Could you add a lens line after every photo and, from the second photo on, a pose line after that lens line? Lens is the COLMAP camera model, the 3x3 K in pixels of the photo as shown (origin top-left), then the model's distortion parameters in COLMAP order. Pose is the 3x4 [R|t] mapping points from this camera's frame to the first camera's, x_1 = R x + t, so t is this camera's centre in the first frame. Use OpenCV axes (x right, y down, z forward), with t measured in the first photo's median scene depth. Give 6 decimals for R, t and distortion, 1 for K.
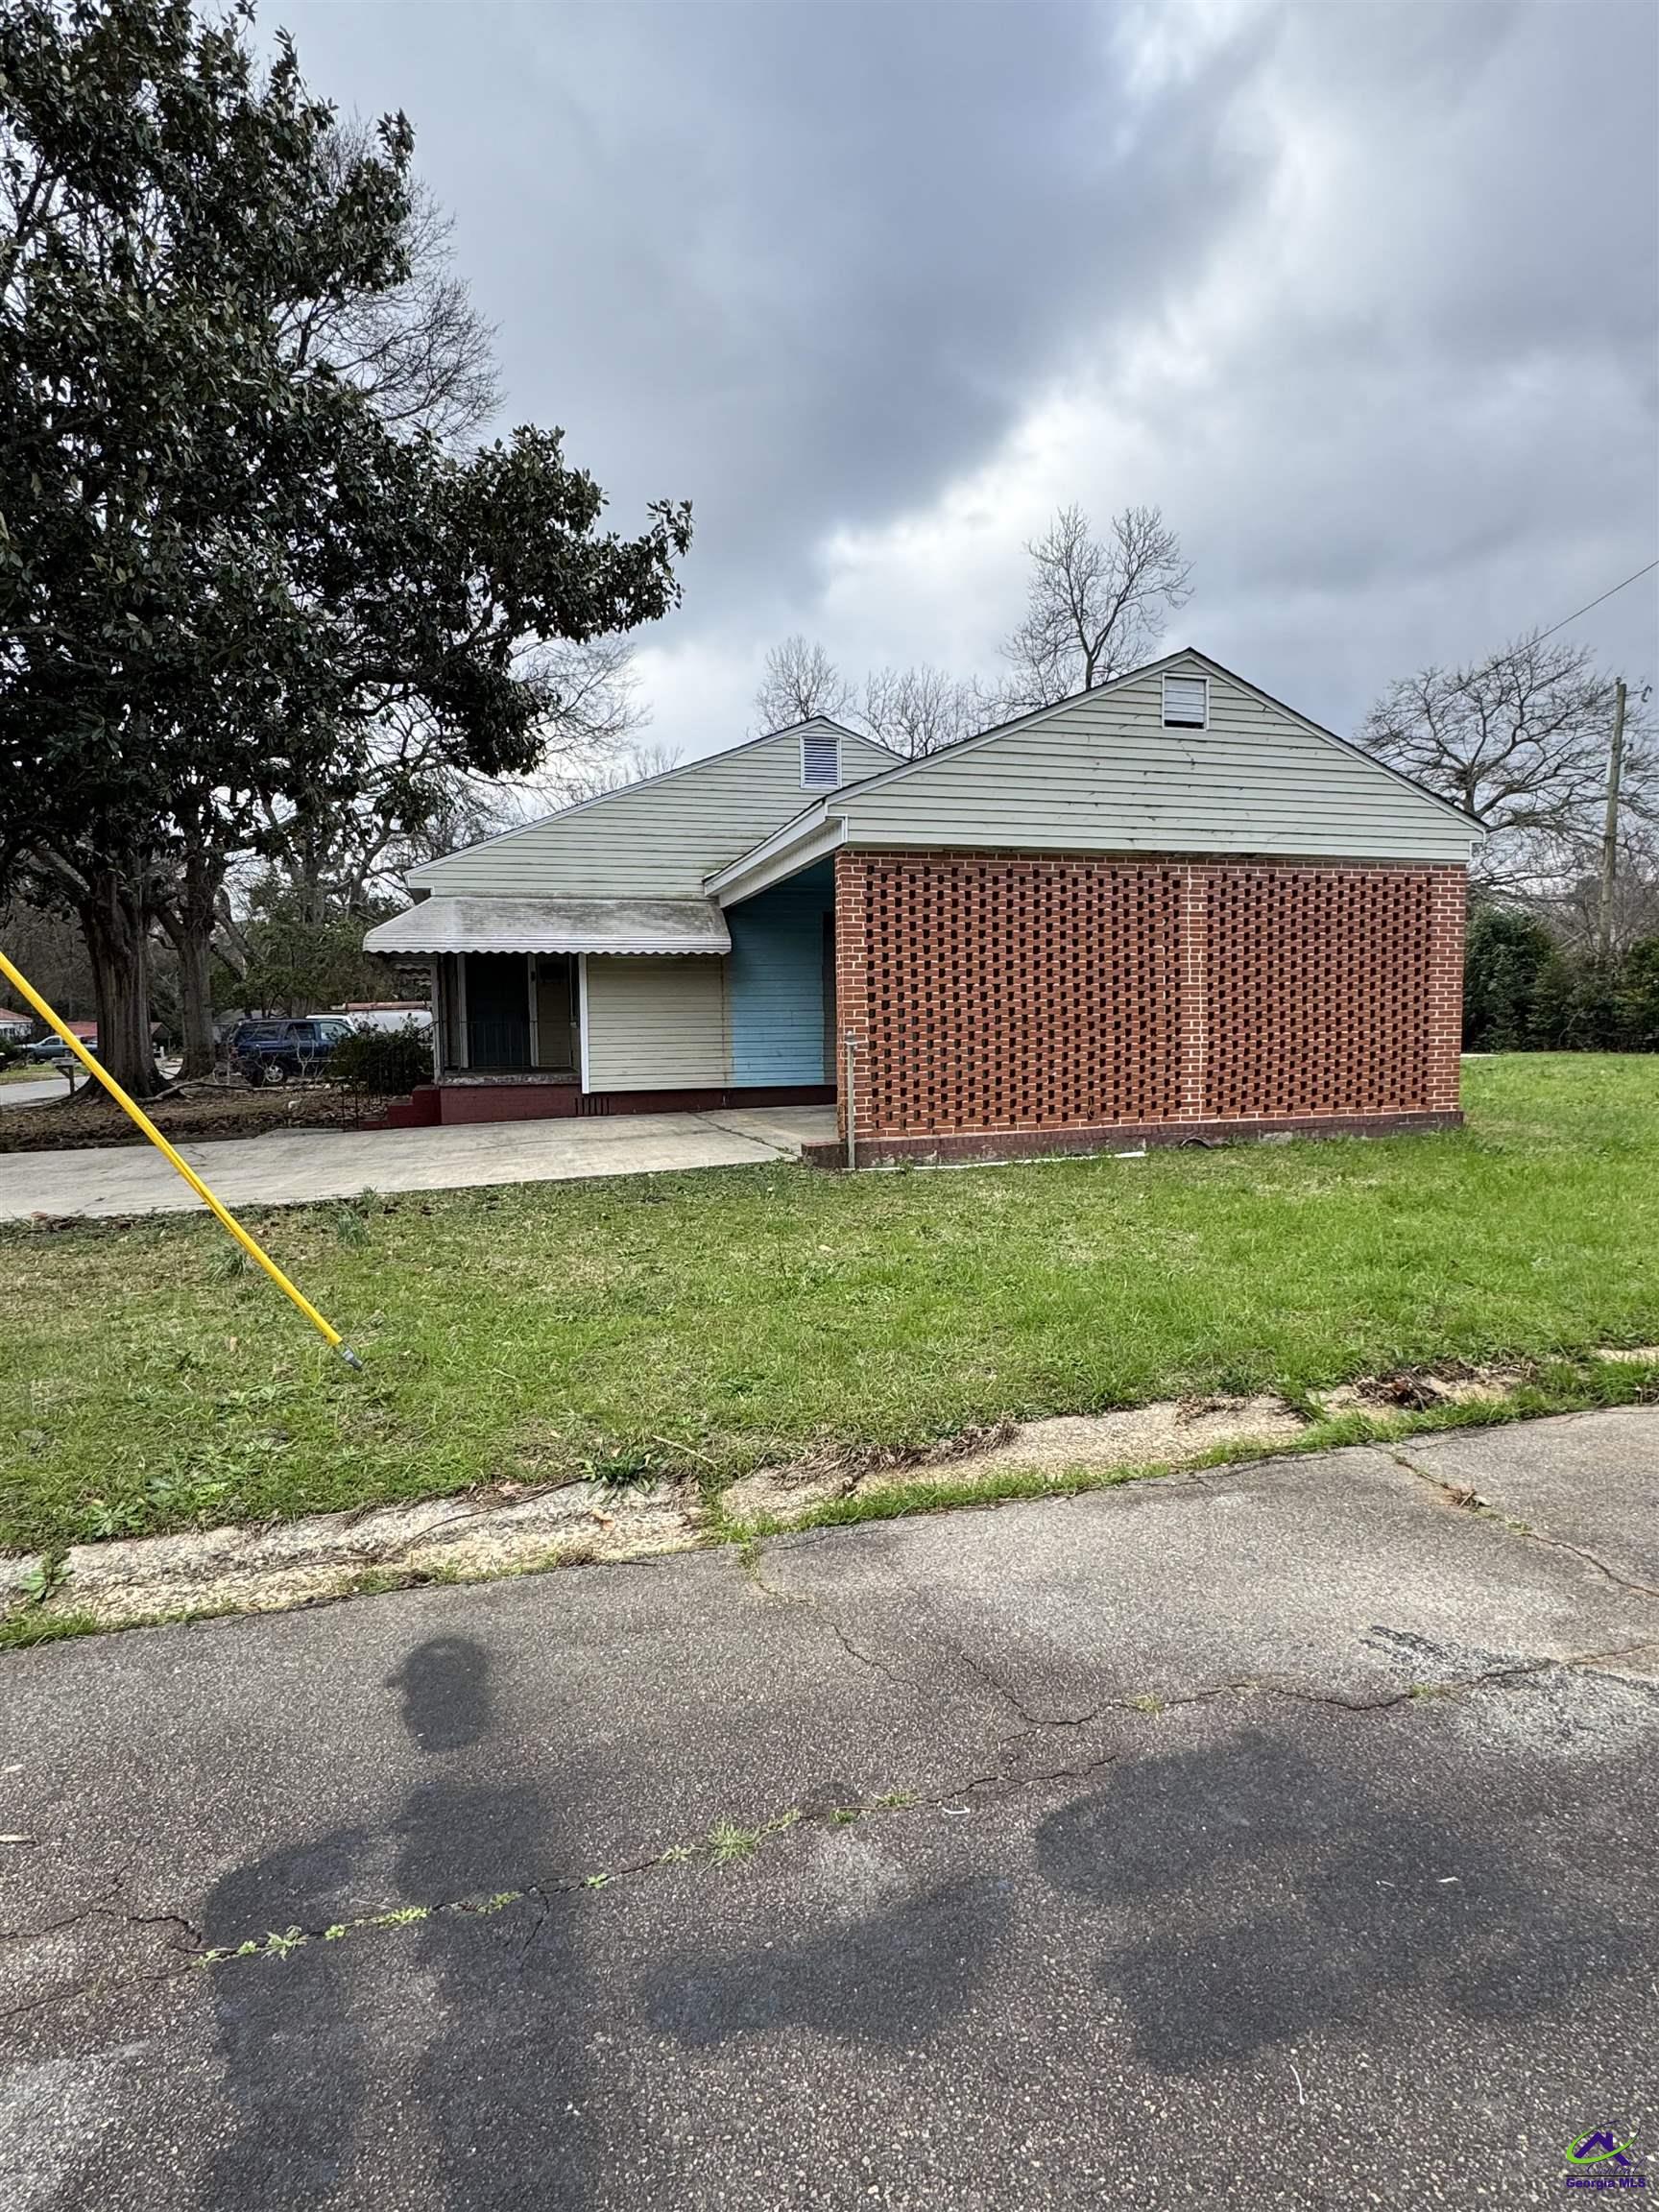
lens RADIAL K [[1301.7, 0, 834.5], [0, 1301.7, 1158.7], [0, 0, 1]] dist [-0.003064, -0.000494]
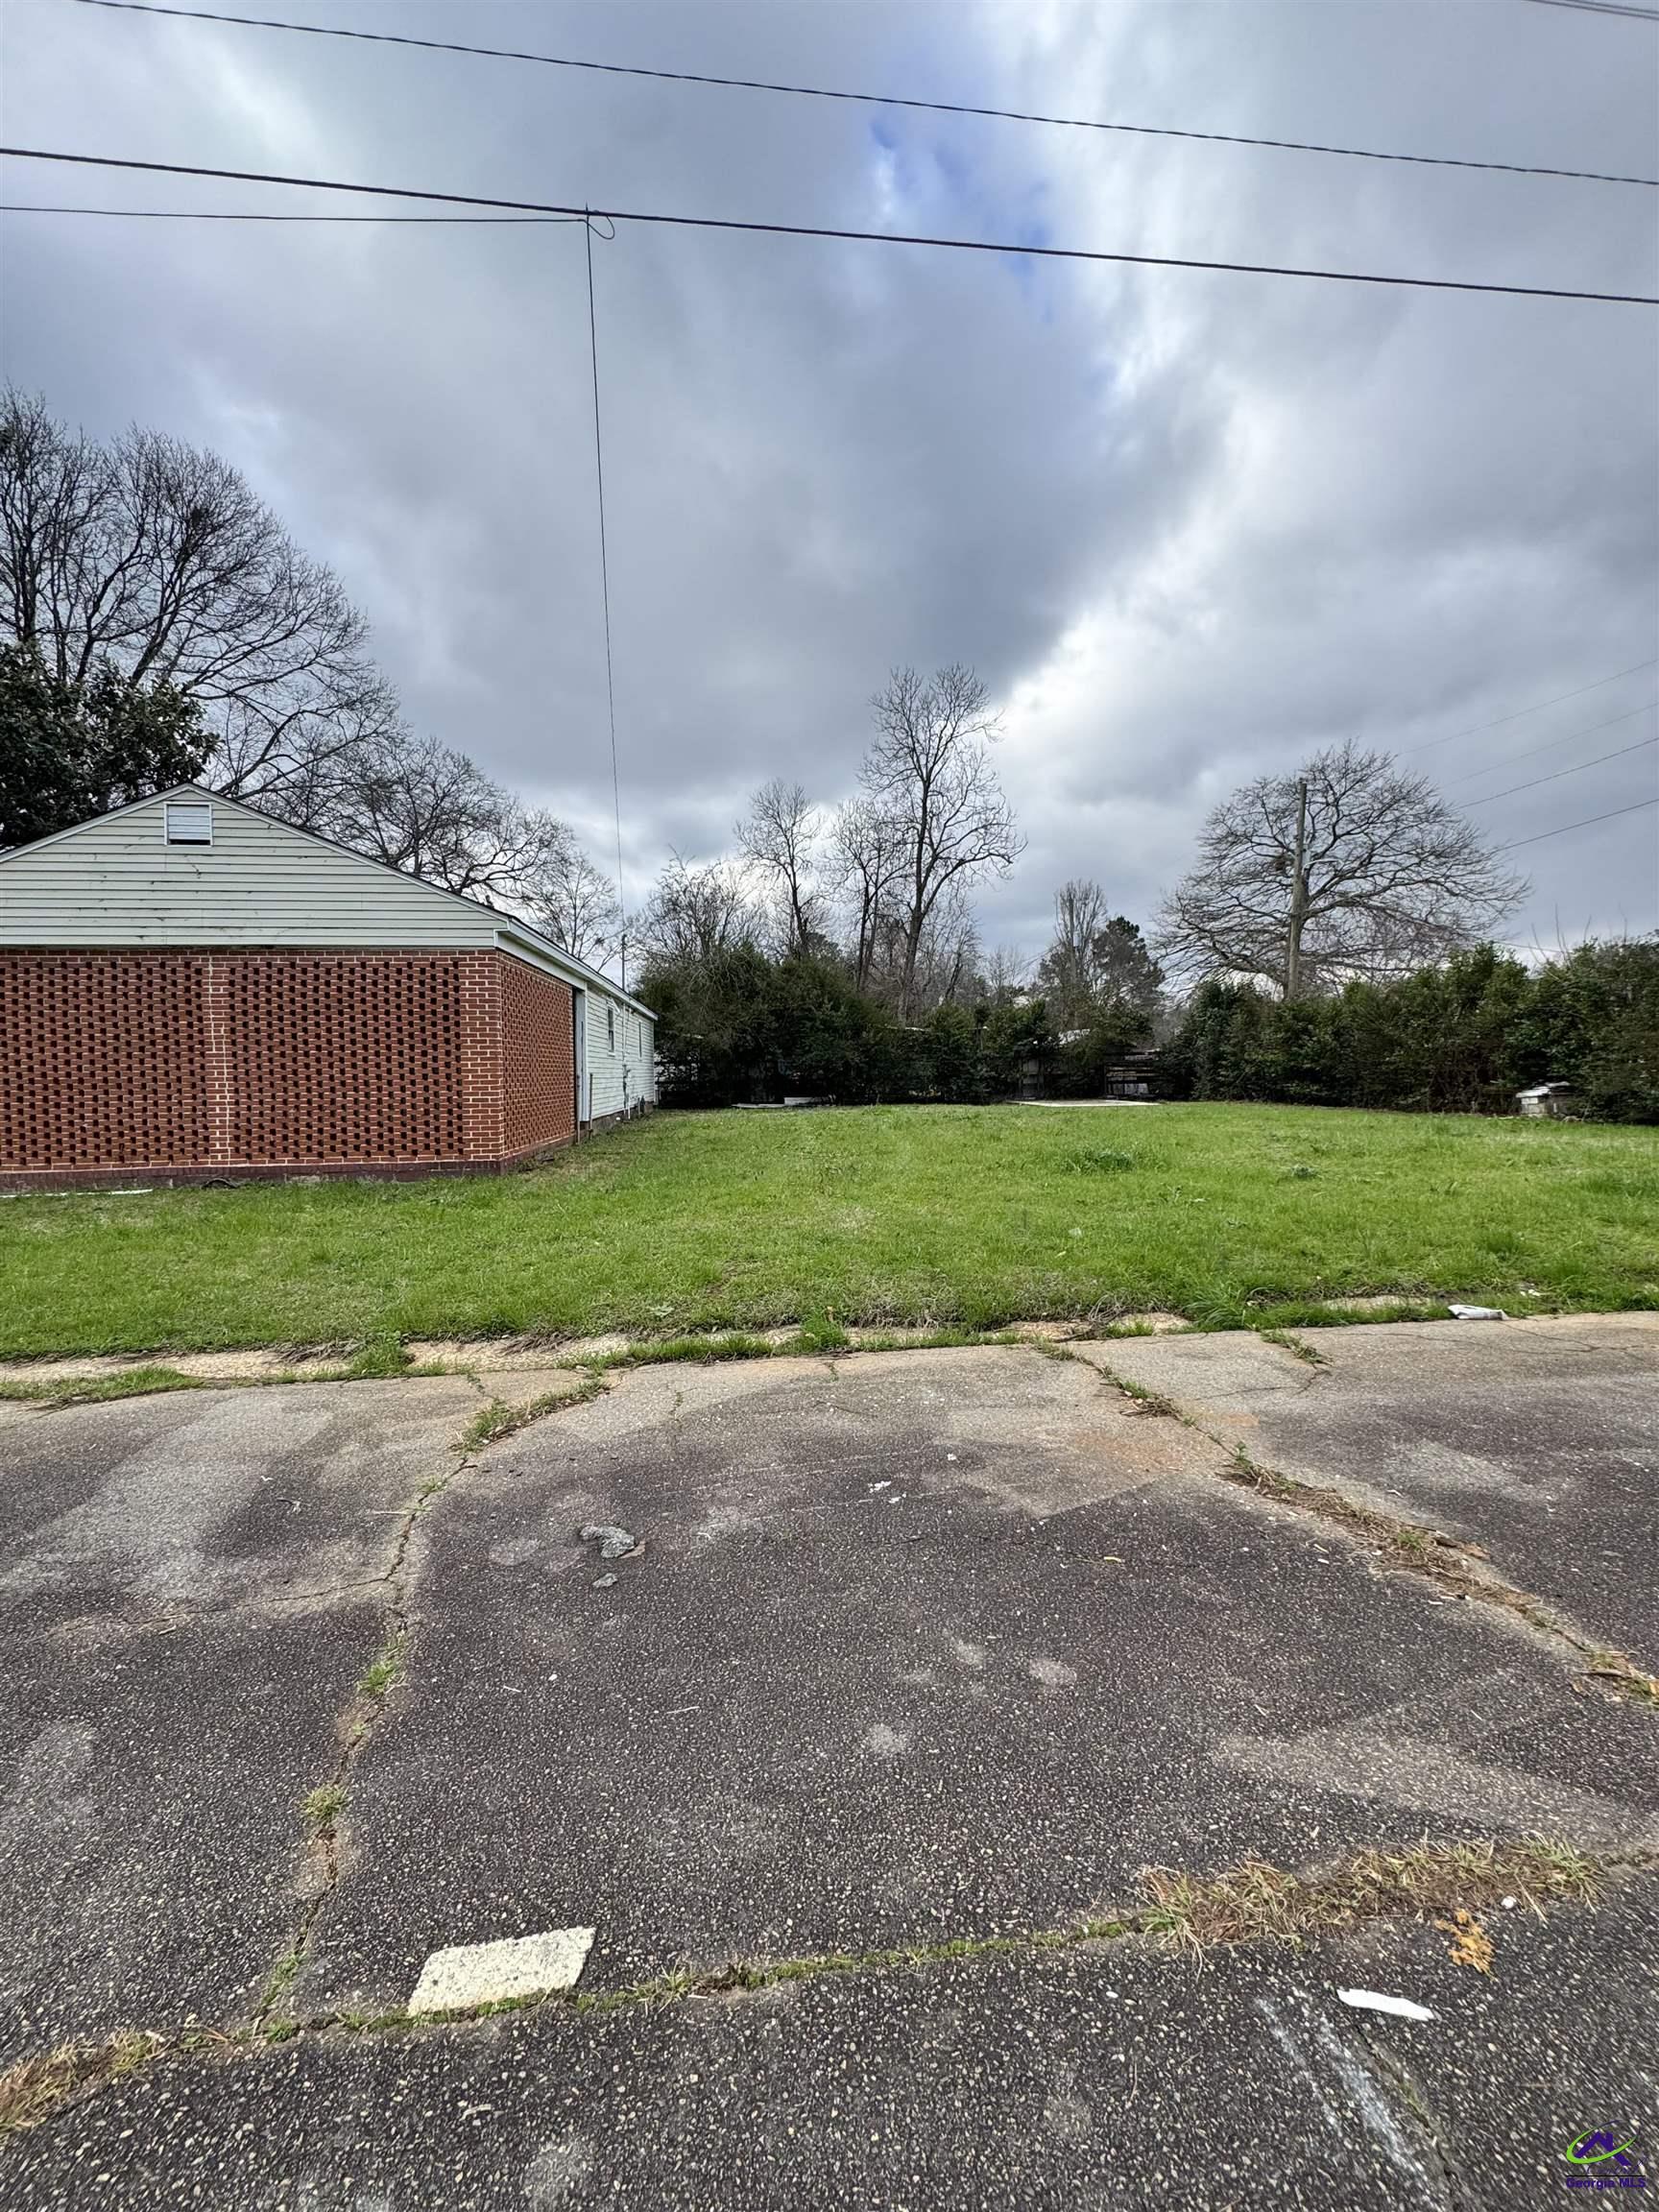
lens RADIAL K [[871.1, 0, 829.5], [0, 871.1, 1106.0], [0, 0, 1]] dist [-0.001021, -0.000006]
pose [[0.977287, 0.019868, -0.210985, 1.000374], [-0.028101, 0.998953, -0.036091, -0.070516], [0.210047, 0.041201, 0.976823, 0.324462]]
